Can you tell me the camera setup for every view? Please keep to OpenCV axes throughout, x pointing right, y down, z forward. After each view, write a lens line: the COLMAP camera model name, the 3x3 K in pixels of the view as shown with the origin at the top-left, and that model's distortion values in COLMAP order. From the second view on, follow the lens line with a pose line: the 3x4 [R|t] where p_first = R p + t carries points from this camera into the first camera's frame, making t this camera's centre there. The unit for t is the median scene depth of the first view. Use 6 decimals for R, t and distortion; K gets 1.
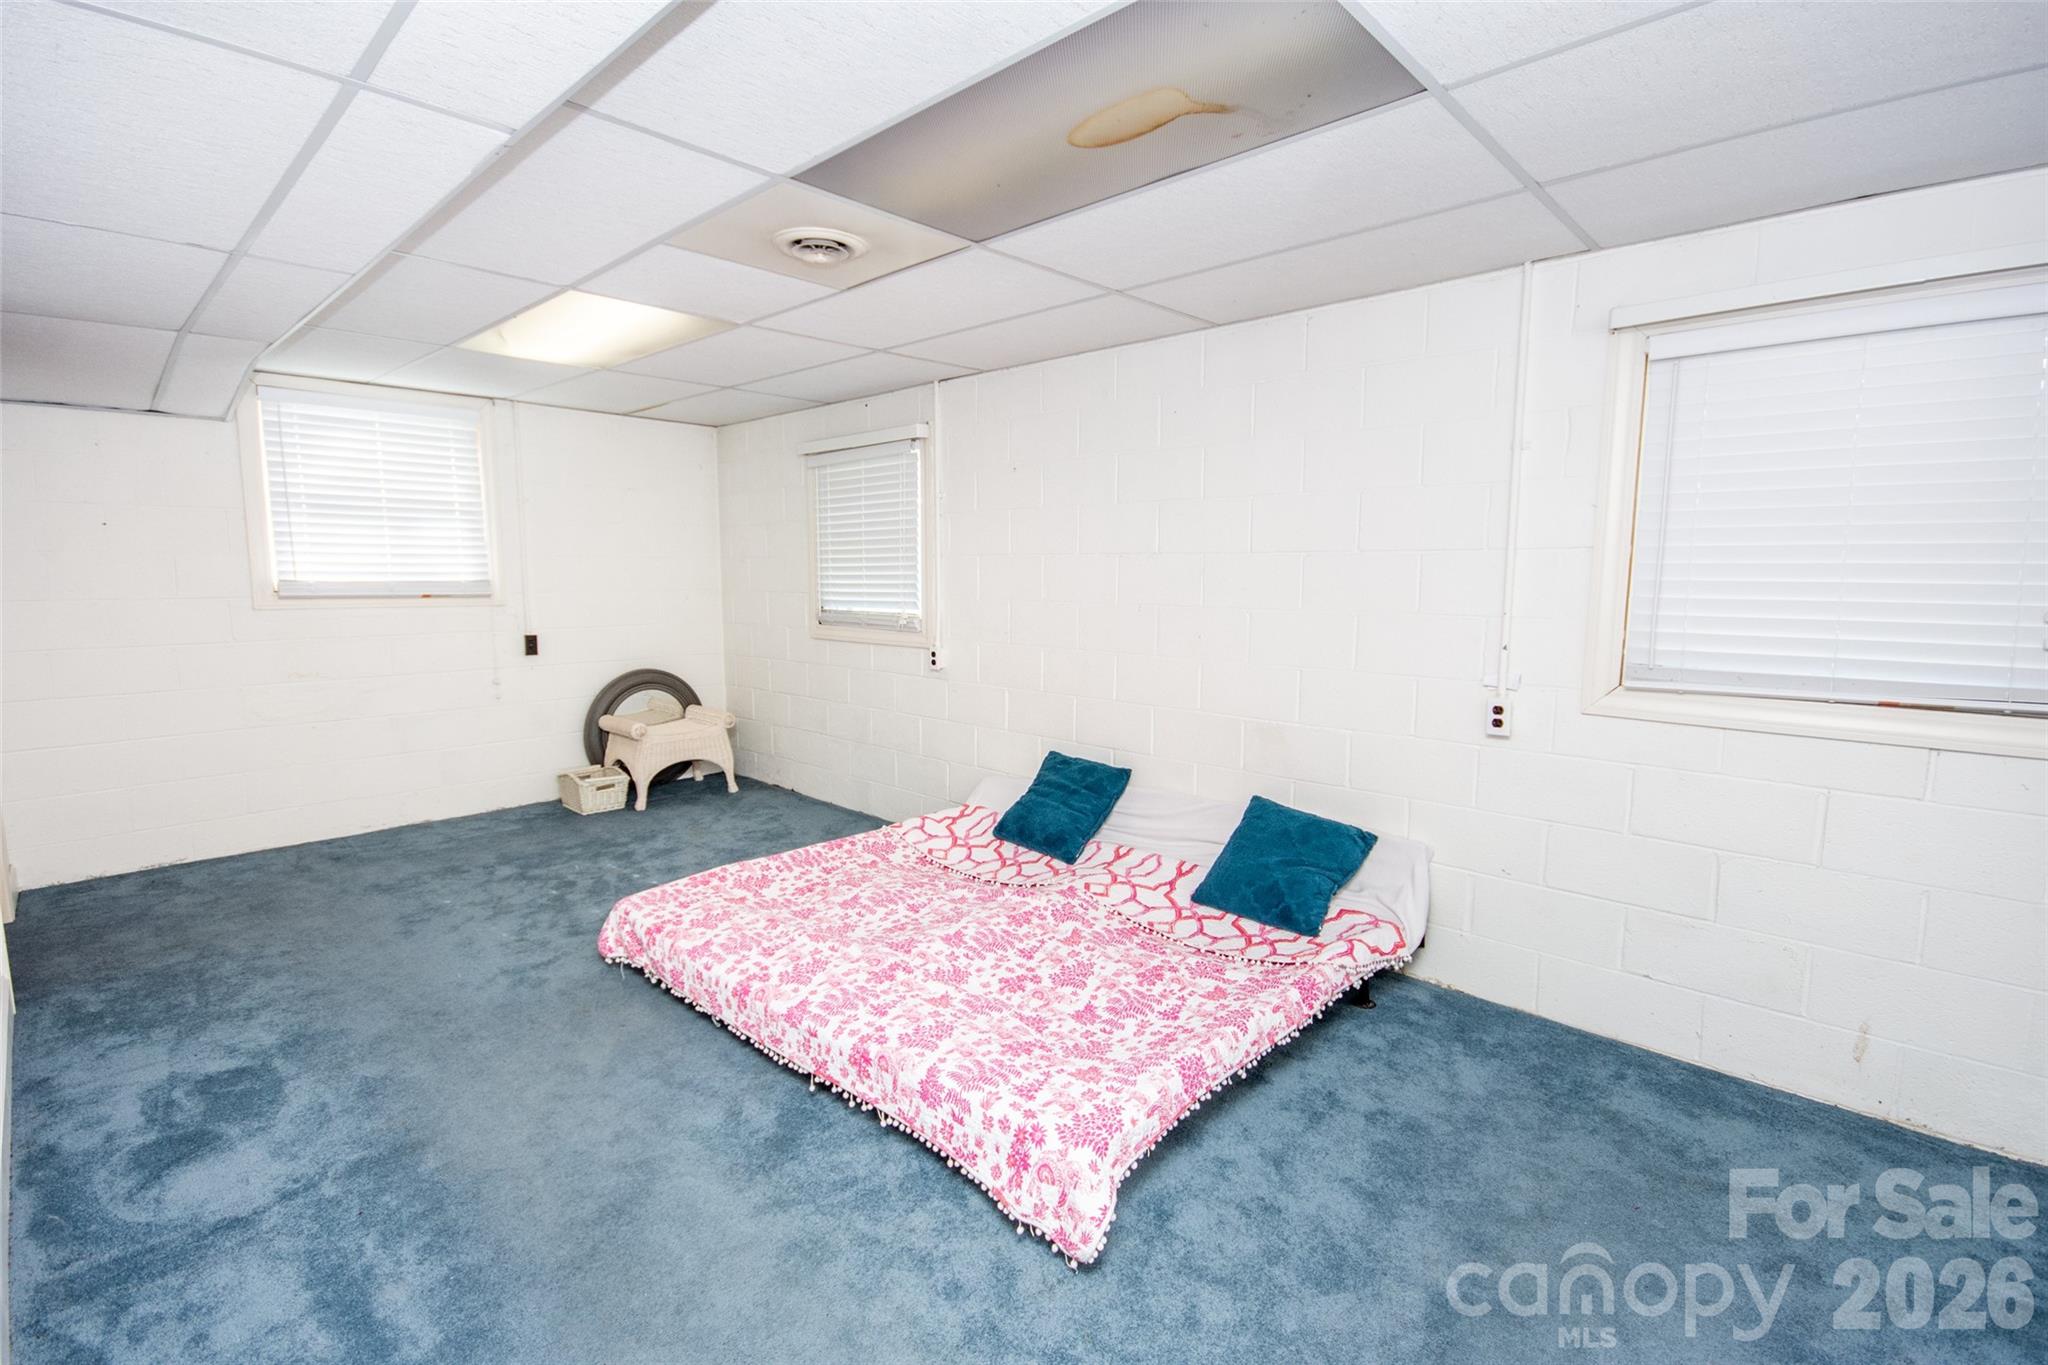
lens RADIAL K [[947.7, 0, 1033.1], [0, 947.7, 678.9], [0, 0, 1]] dist [-0.001416, 0.000512]
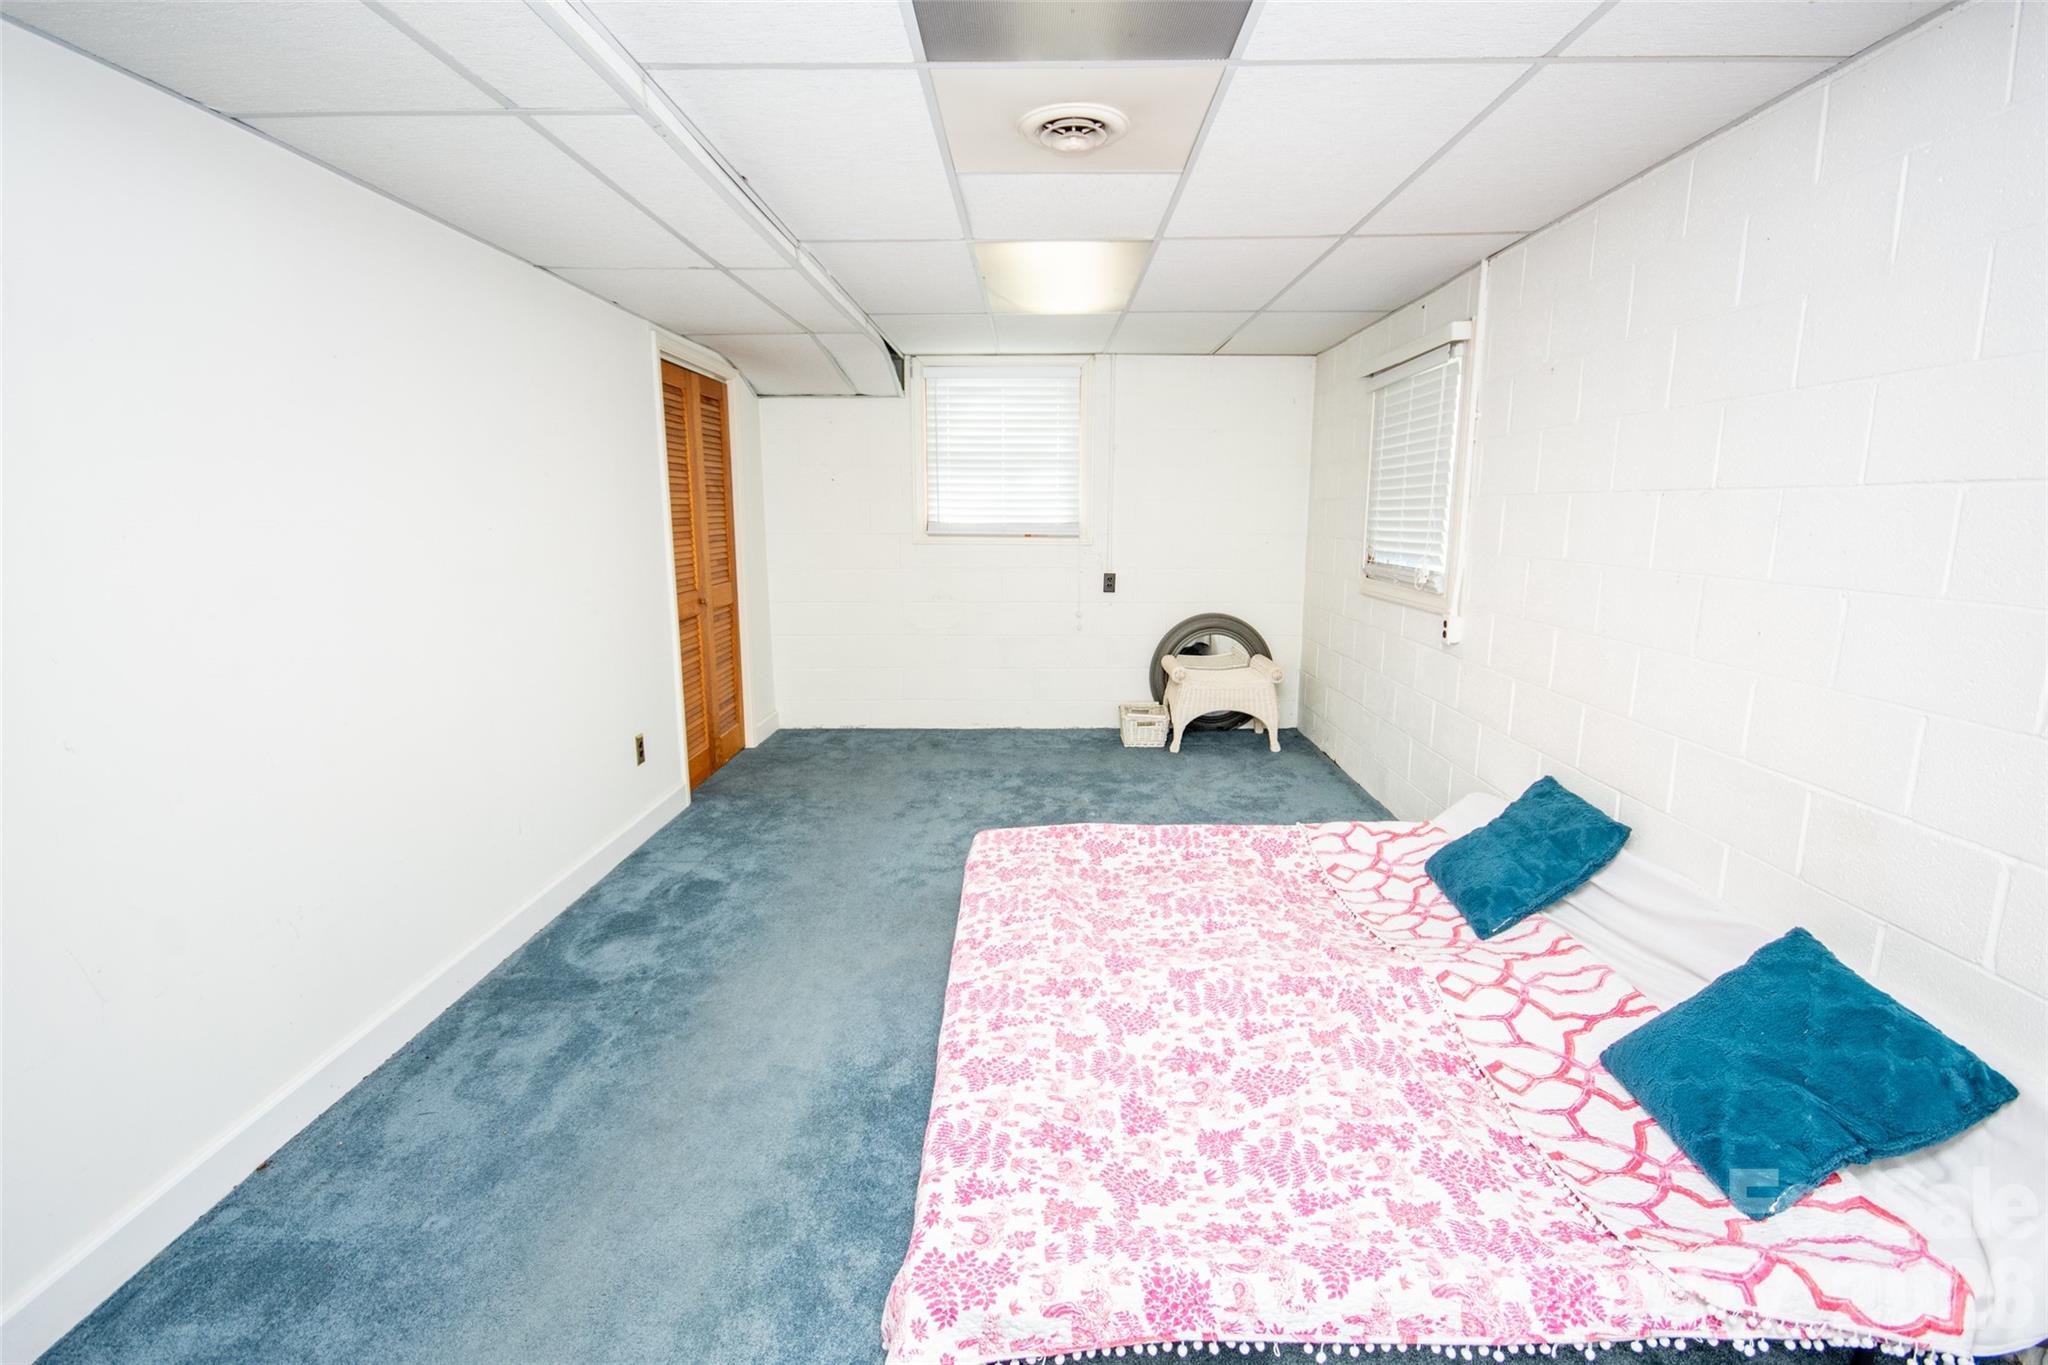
lens RADIAL K [[947.7, 0, 1033.1], [0, 947.7, 678.9], [0, 0, 1]] dist [-0.001416, 0.000512]
pose [[0.674160, 0.127098, -0.727568, 0.325015], [-0.082845, 0.991879, 0.096506, -0.038076], [0.733925, -0.004785, 0.679214, 0.304259]]
